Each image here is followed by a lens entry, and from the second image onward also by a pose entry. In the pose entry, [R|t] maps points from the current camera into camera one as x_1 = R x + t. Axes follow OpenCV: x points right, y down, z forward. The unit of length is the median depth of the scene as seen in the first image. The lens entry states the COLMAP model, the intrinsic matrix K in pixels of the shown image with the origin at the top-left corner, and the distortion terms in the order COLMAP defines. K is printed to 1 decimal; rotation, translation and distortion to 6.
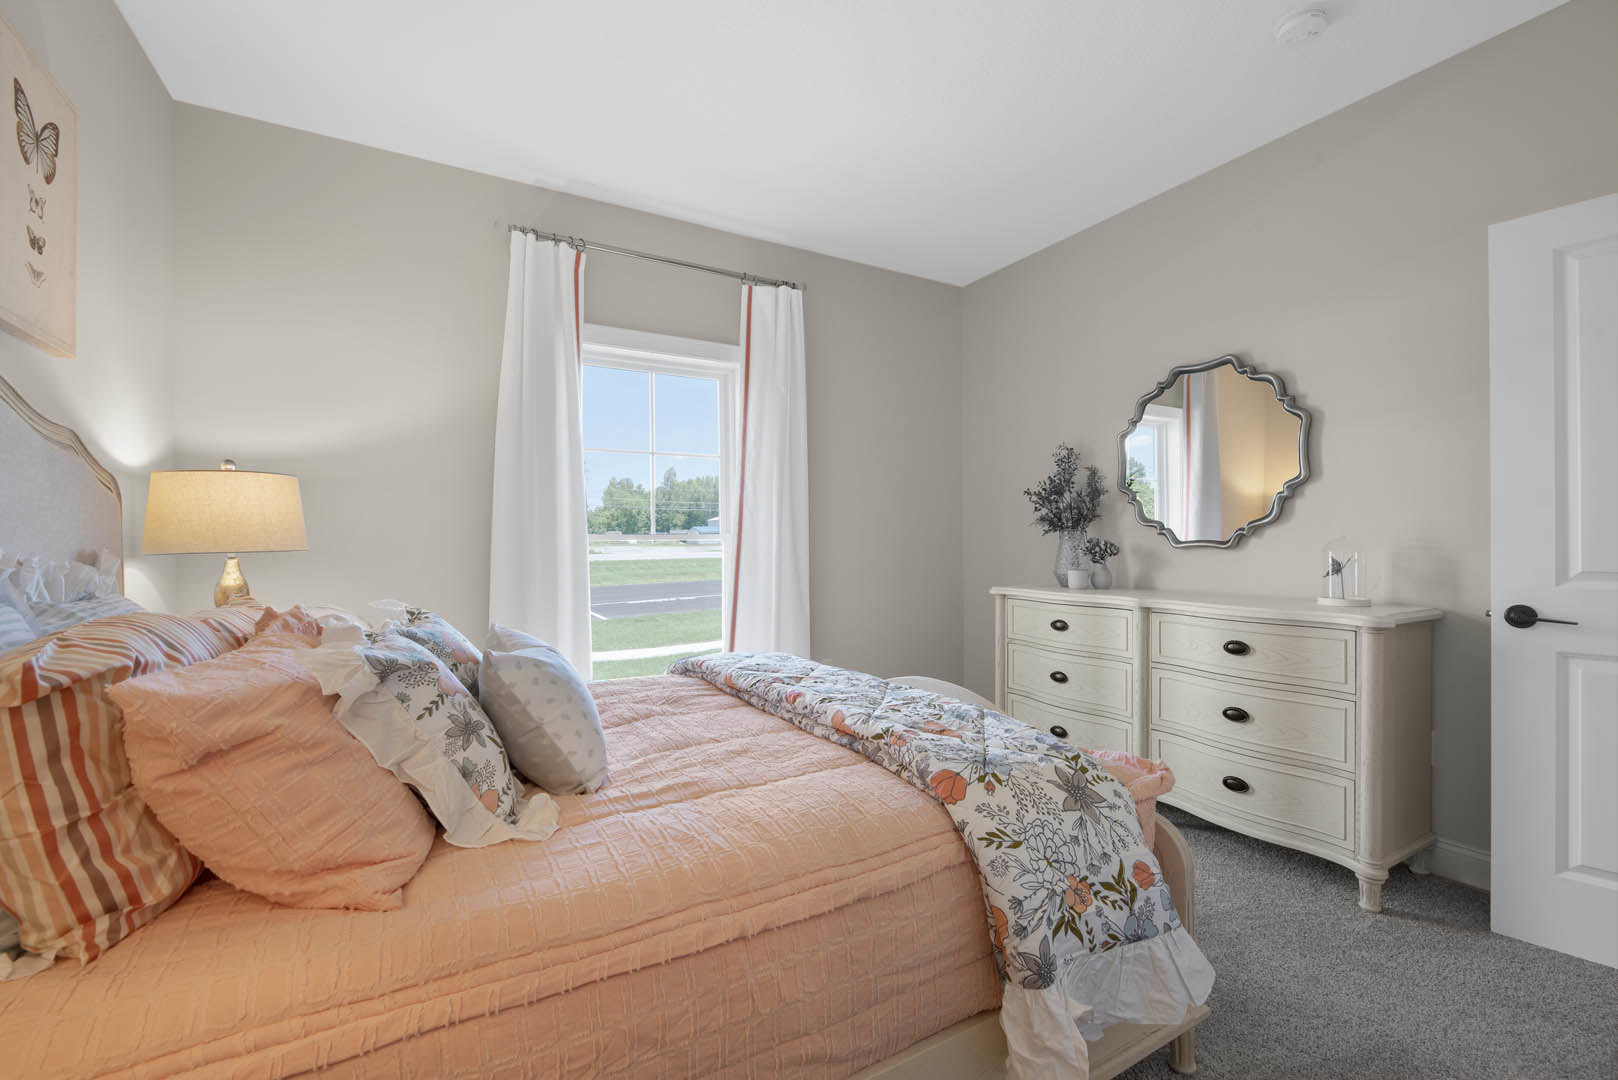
lens RADIAL K [[674.5, 0, 803.3], [0, 674.5, 539.9], [0, 0, 1]] dist [-0.006612, -0.001664]
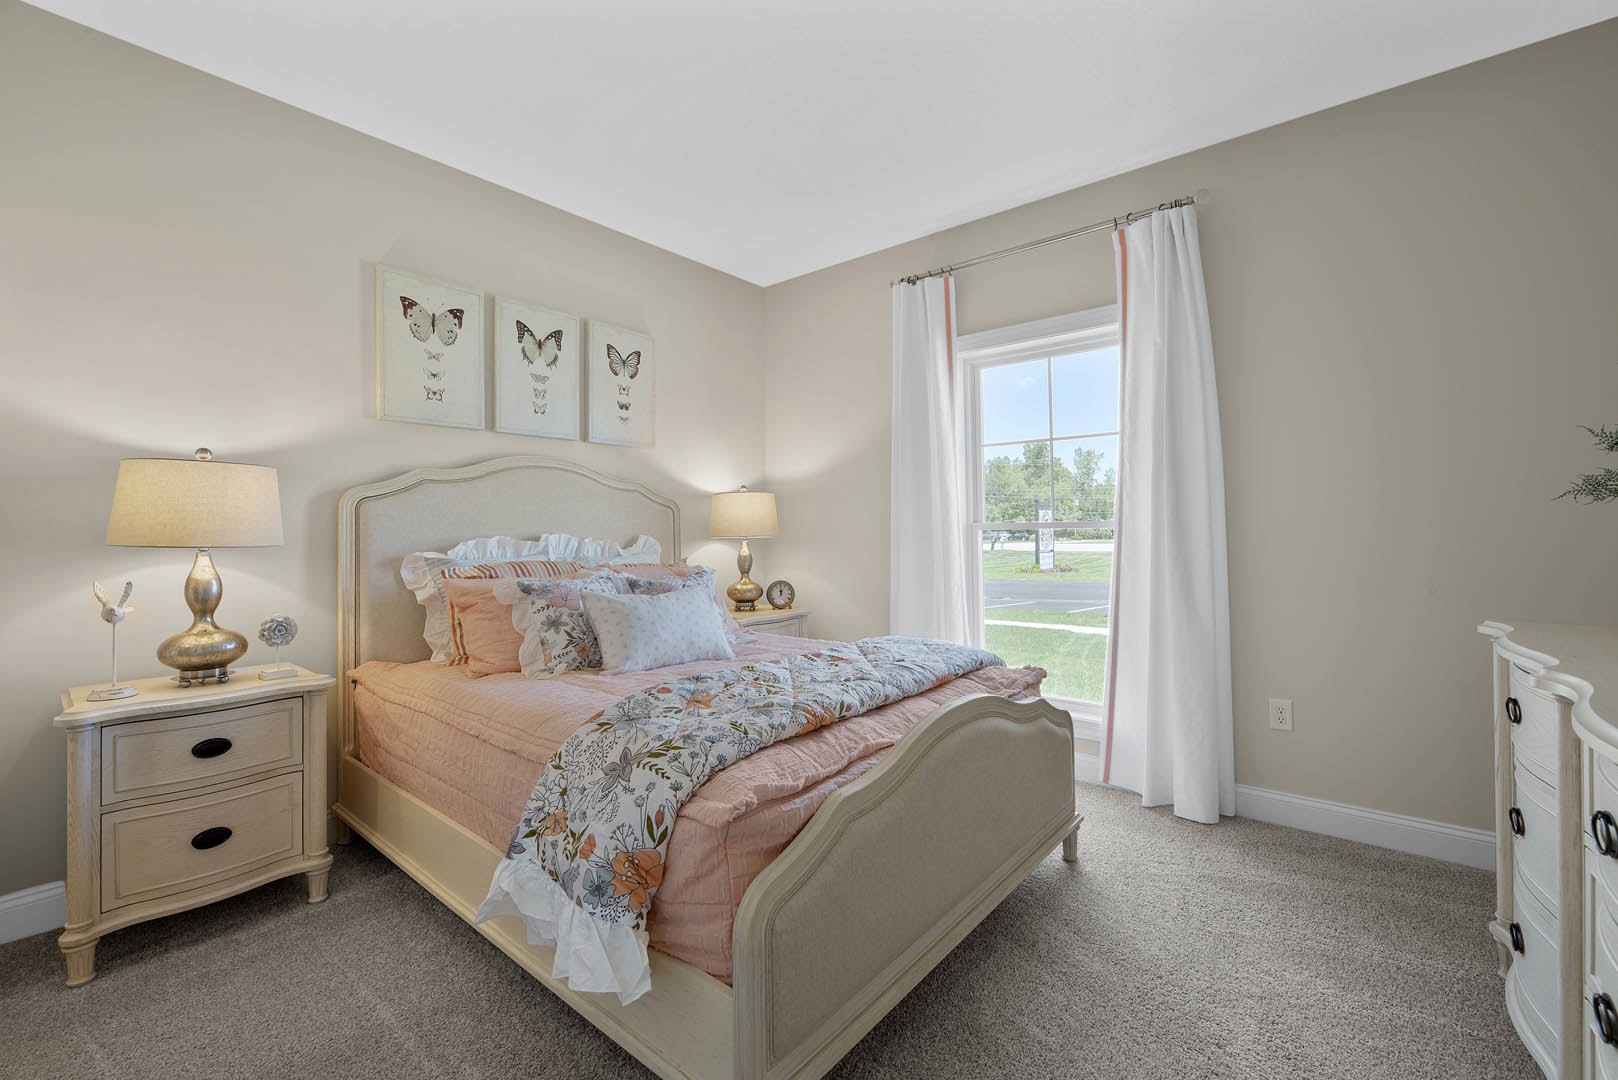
lens RADIAL K [[679.2, 0, 815.8], [0, 679.2, 513.0], [0, 0, 1]] dist [-0.002976, -0.002812]
pose [[0.355556, -0.022134, -0.934393, 1.496660], [0.007866, 0.999755, -0.020689, -0.009608], [0.934622, 0.000006, 0.355643, 0.859711]]
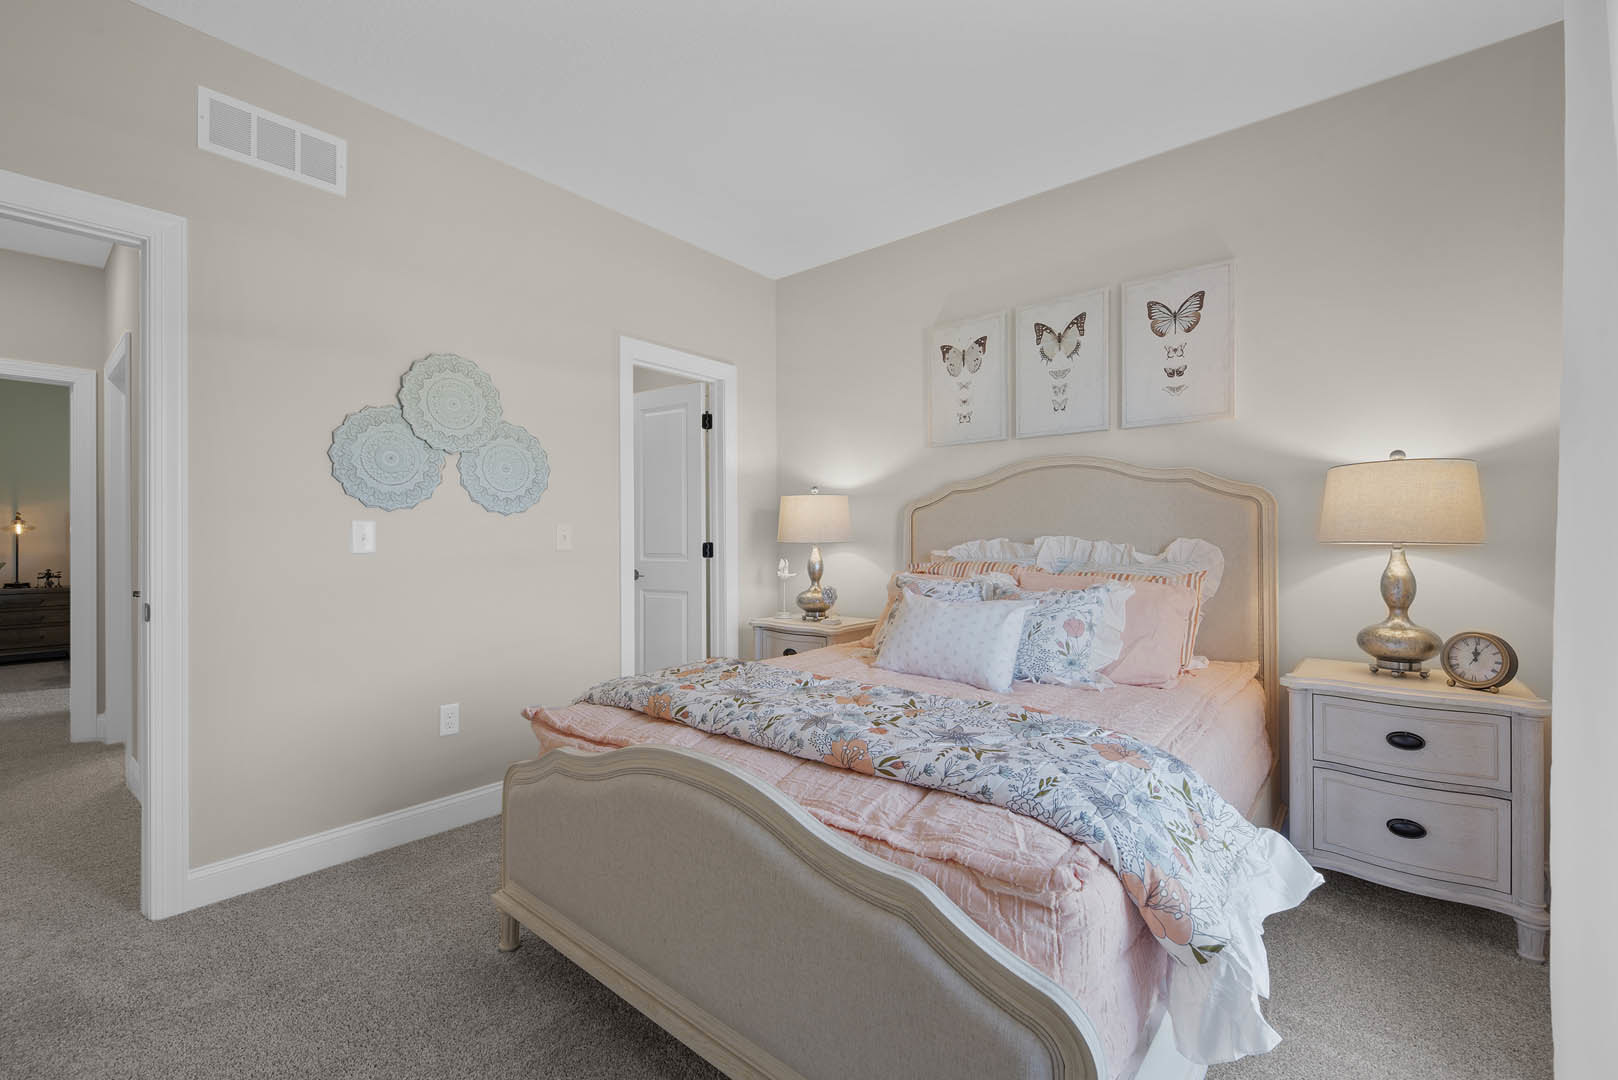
lens RADIAL K [[674.5, 0, 814.7], [0, 674.5, 541.0], [0, 0, 1]] dist [-0.006612, -0.001664]
pose [[-0.938276, 0.013017, -0.345643, 0.496395], [0.010466, 0.999902, 0.009247, -0.002936], [0.345730, 0.005059, -0.938320, 2.676052]]
